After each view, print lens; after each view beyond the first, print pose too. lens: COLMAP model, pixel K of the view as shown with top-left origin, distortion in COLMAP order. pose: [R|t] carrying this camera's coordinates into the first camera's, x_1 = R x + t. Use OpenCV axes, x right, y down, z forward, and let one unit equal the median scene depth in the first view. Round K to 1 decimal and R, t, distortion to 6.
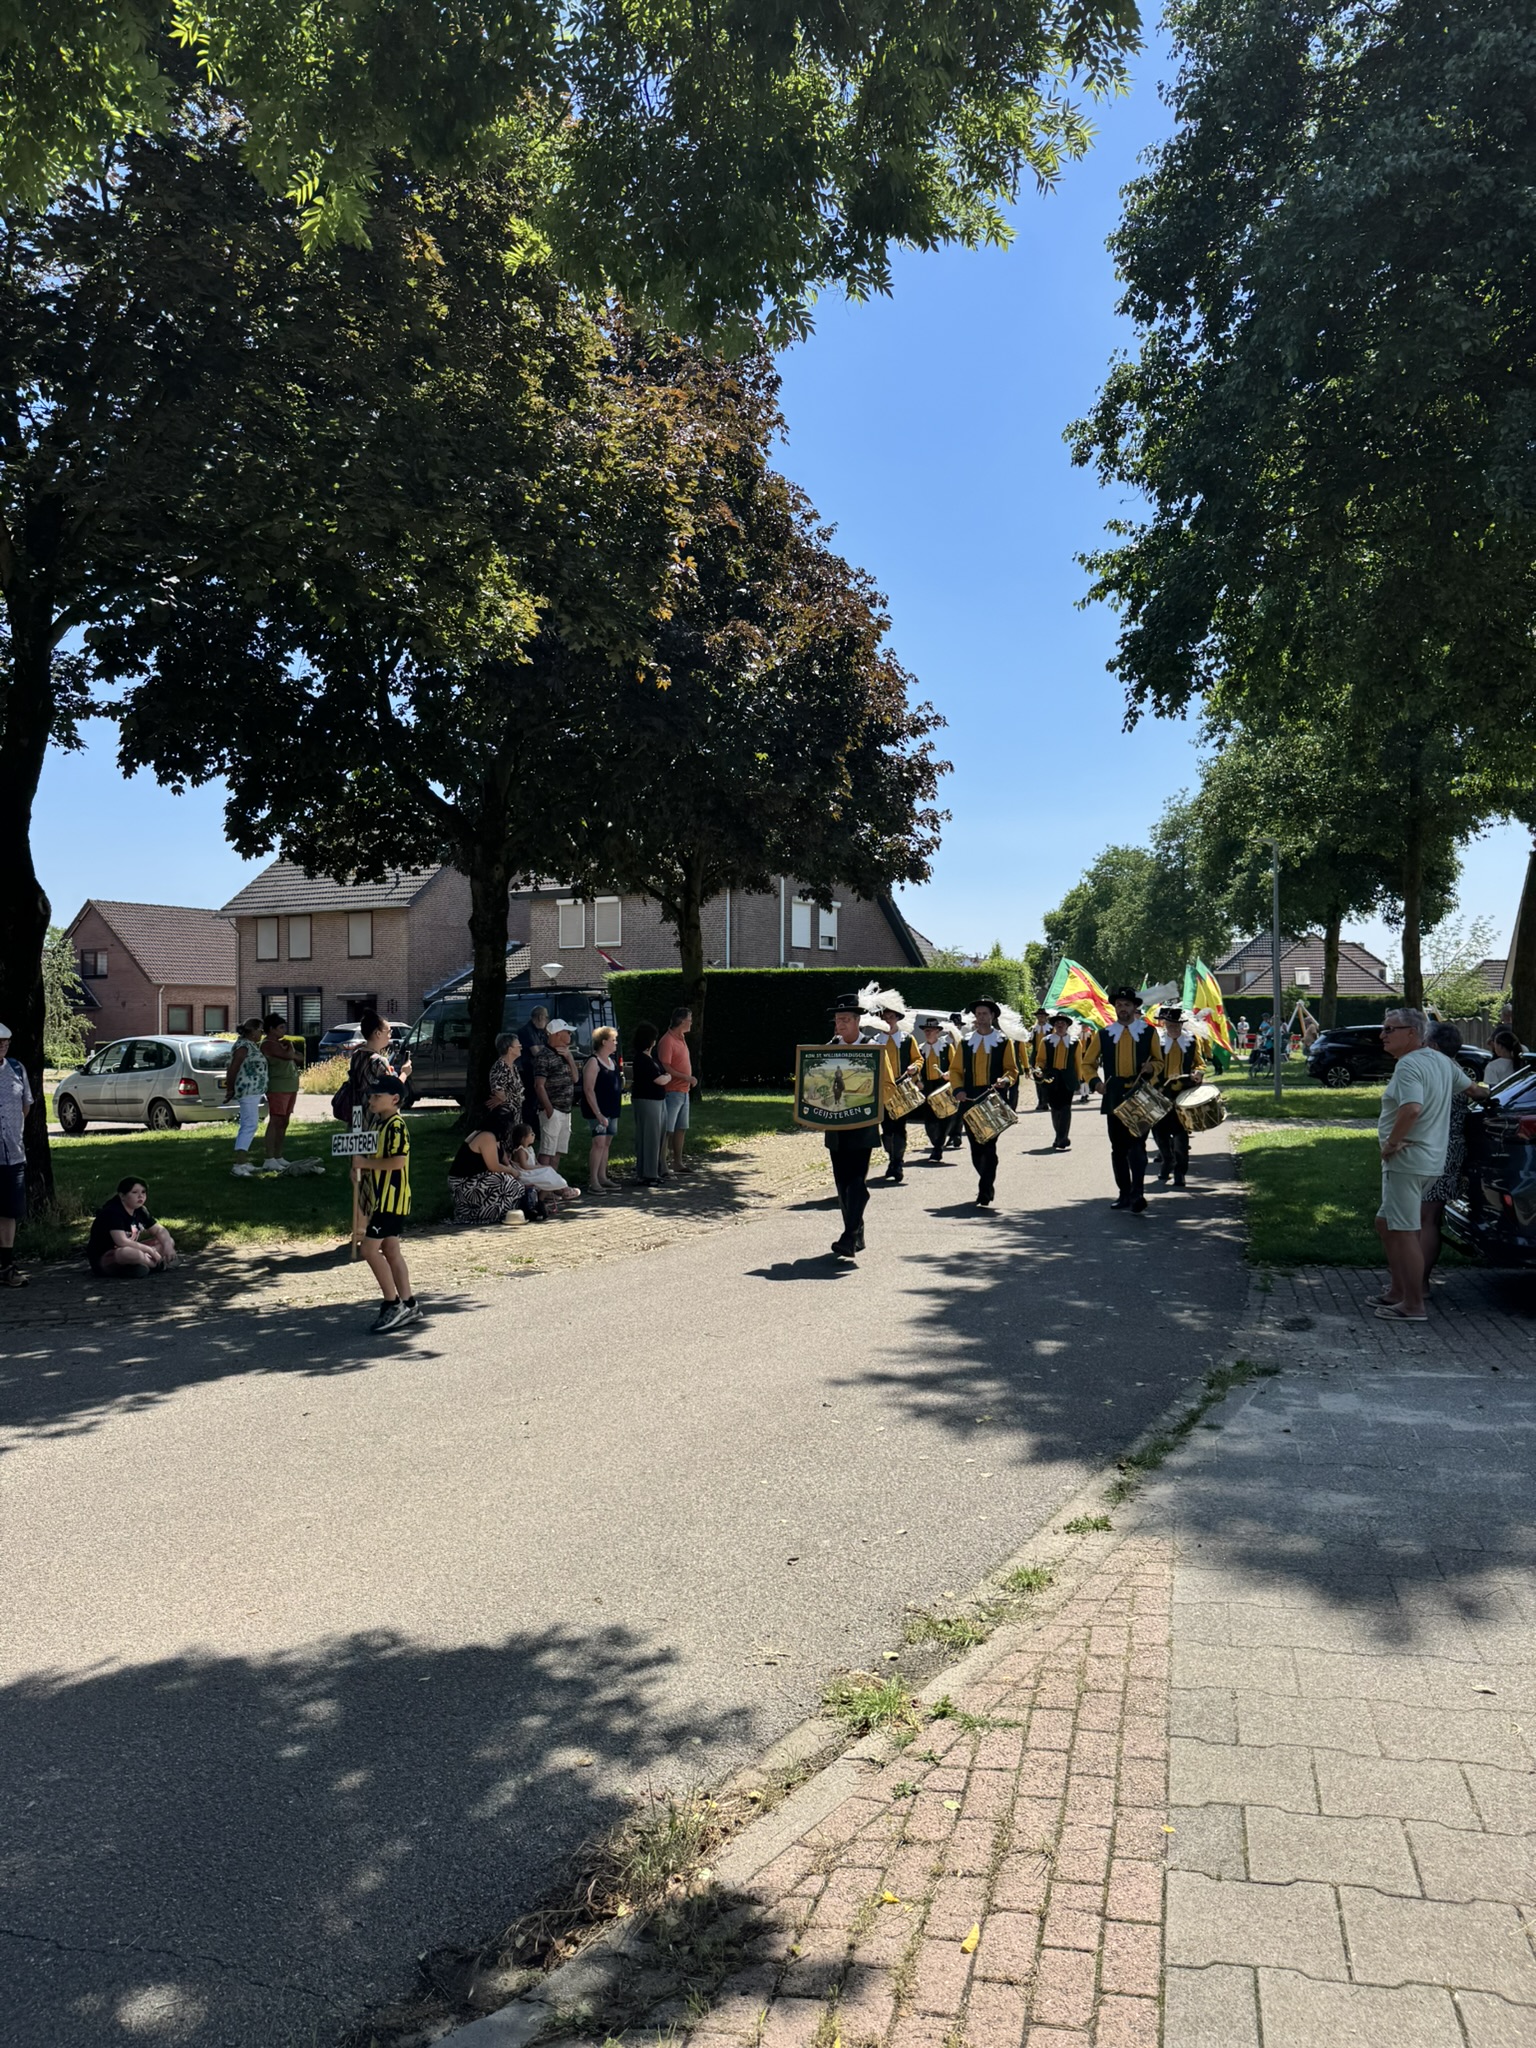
lens RADIAL K [[1435.6, 0, 764.6], [0, 1435.6, 1031.9], [0, 0, 1]] dist [0.021068, -0.038314]
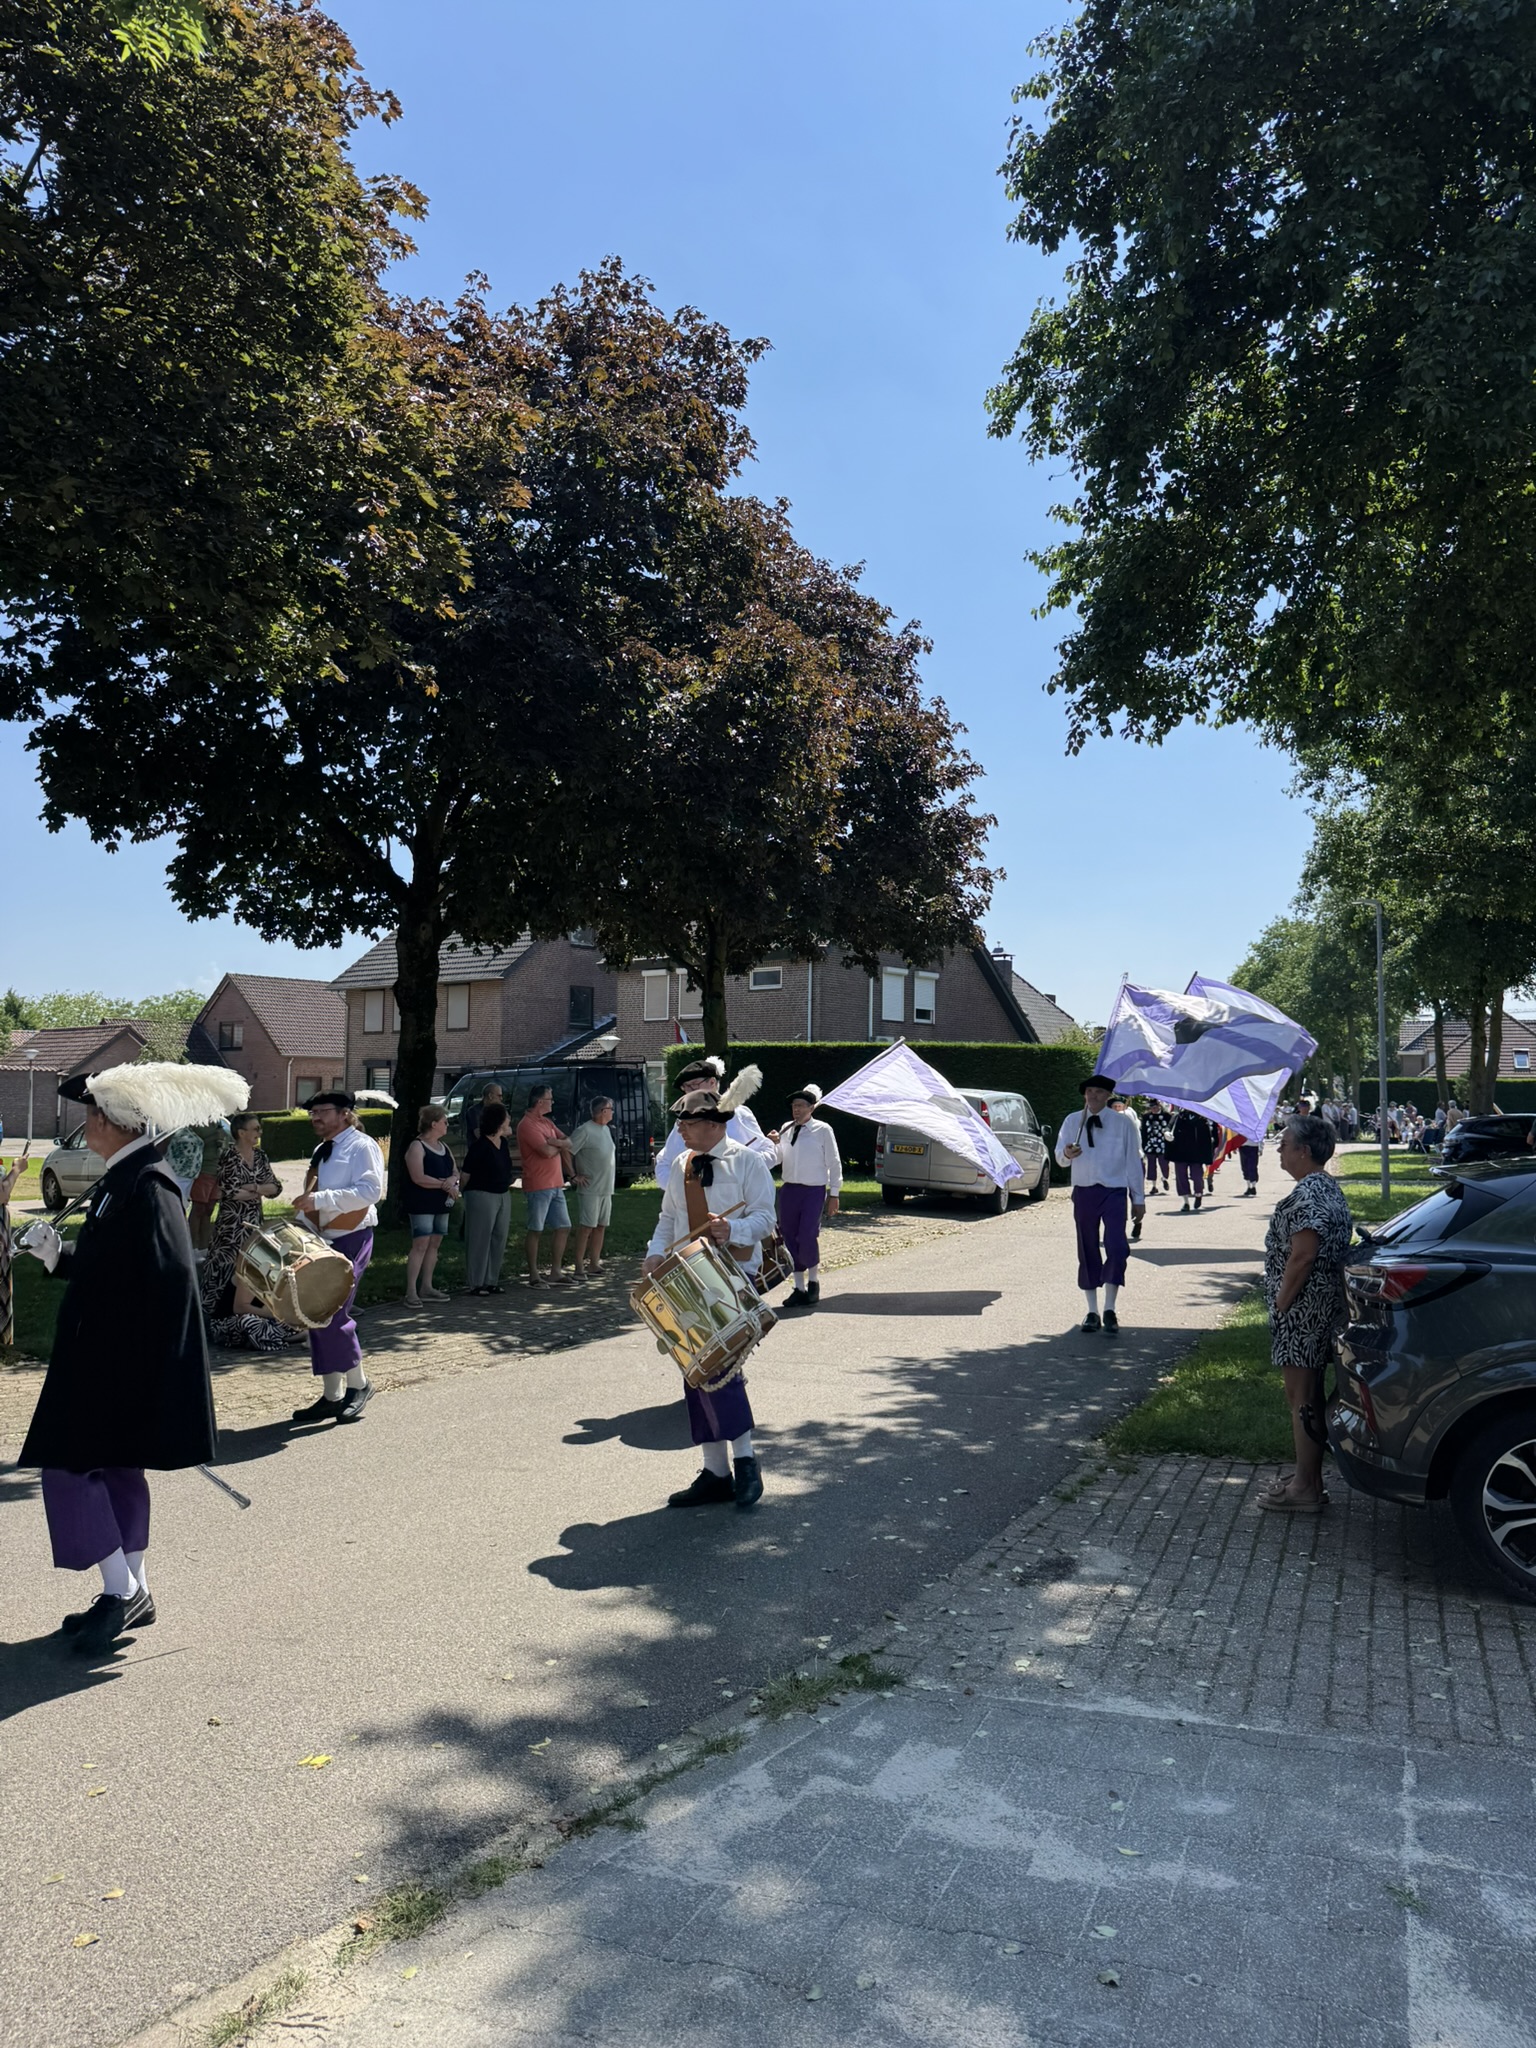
lens RADIAL K [[1435.6, 0, 772.4], [0, 1435.6, 1027.9], [0, 0, 1]] dist [0.021068, -0.038314]
pose [[0.993520, 0.004706, -0.113562, 0.154909], [-0.010953, 0.998456, -0.054451, -0.004806], [0.113131, 0.055342, 0.992038, 0.150102]]
